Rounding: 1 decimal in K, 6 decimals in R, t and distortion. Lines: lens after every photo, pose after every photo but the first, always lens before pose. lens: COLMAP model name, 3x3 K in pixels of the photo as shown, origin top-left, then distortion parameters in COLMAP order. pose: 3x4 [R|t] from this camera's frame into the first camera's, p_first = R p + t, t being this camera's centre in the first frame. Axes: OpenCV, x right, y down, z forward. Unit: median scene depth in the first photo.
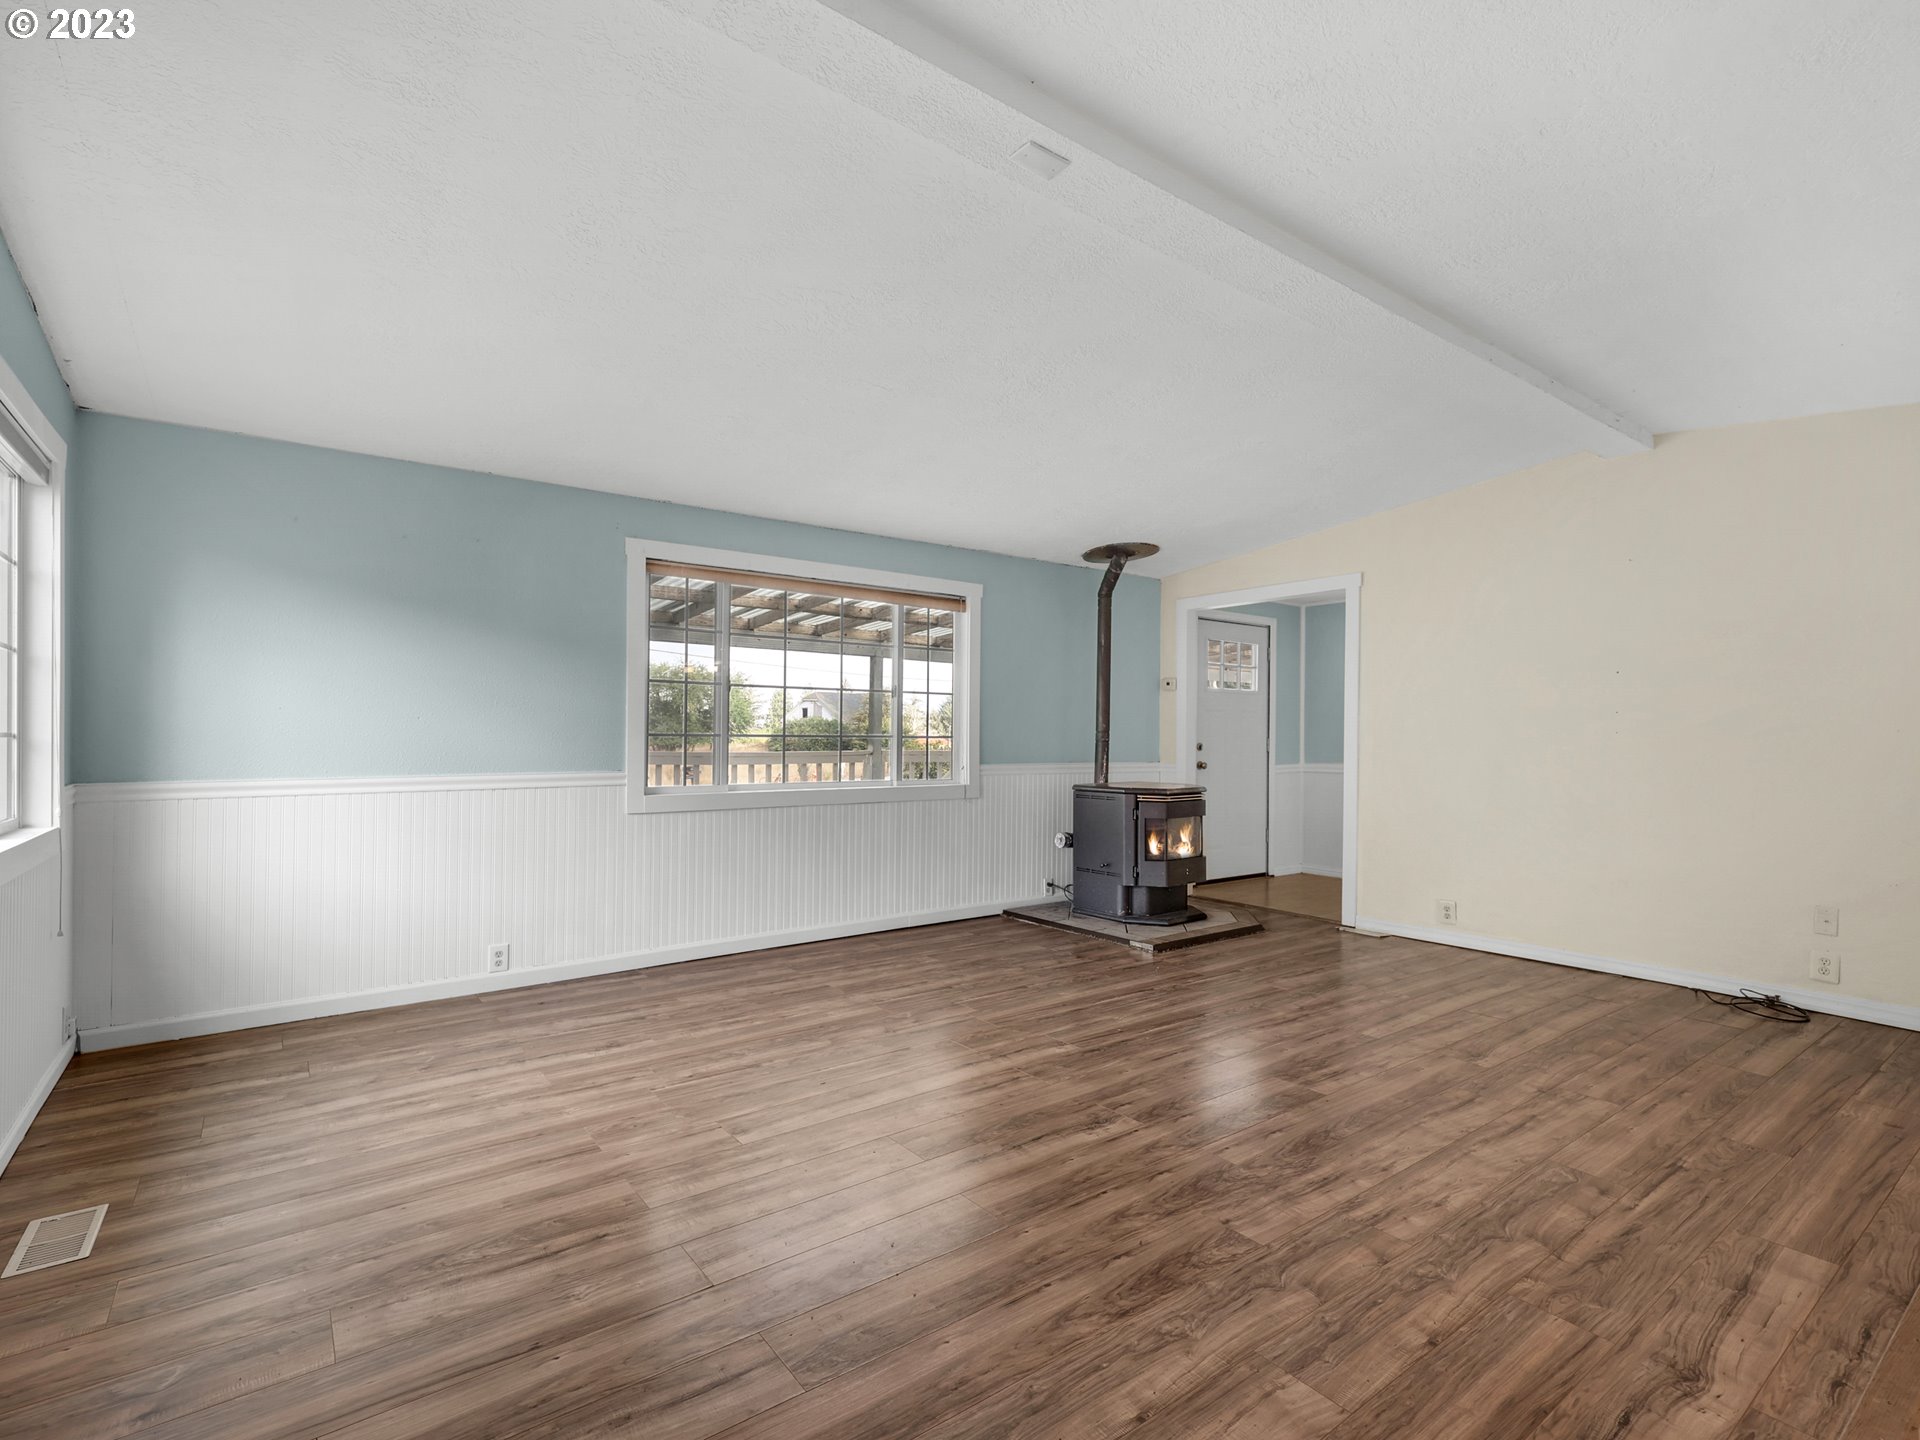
lens RADIAL K [[906.9, 0, 968.6], [0, 906.9, 730.9], [0, 0, 1]] dist [0.003548, 0.000149]
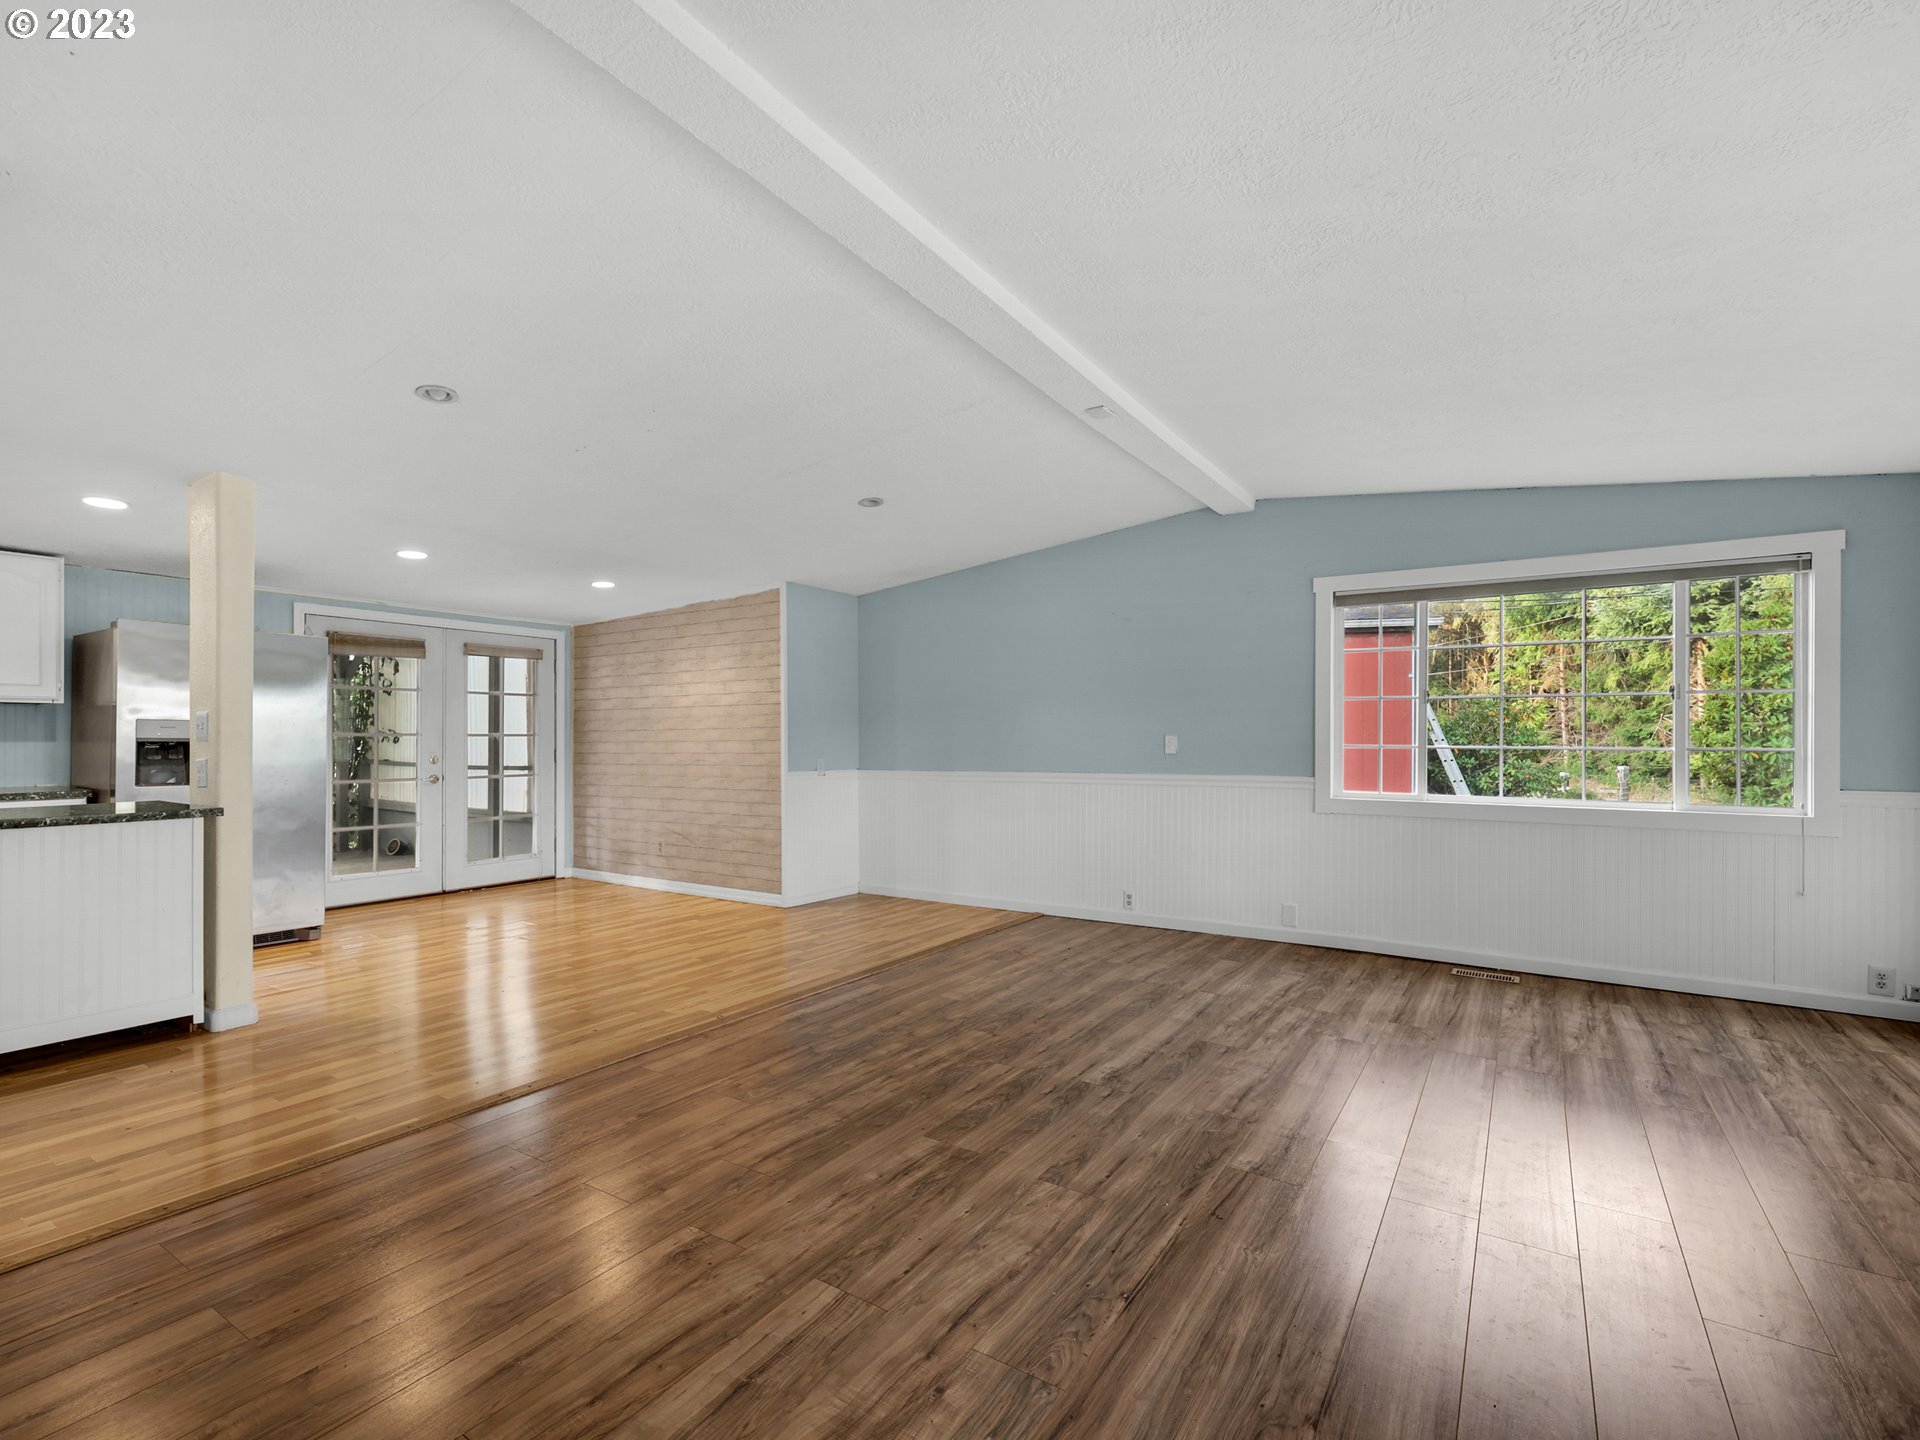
lens RADIAL K [[906.9, 0, 968.6], [0, 906.9, 730.9], [0, 0, 1]] dist [0.003548, 0.000149]
pose [[-0.936554, -0.011677, -0.350328, 0.759748], [-0.006480, 0.999851, -0.016002, 0.008174], [0.350462, -0.012717, -0.936491, 2.109986]]
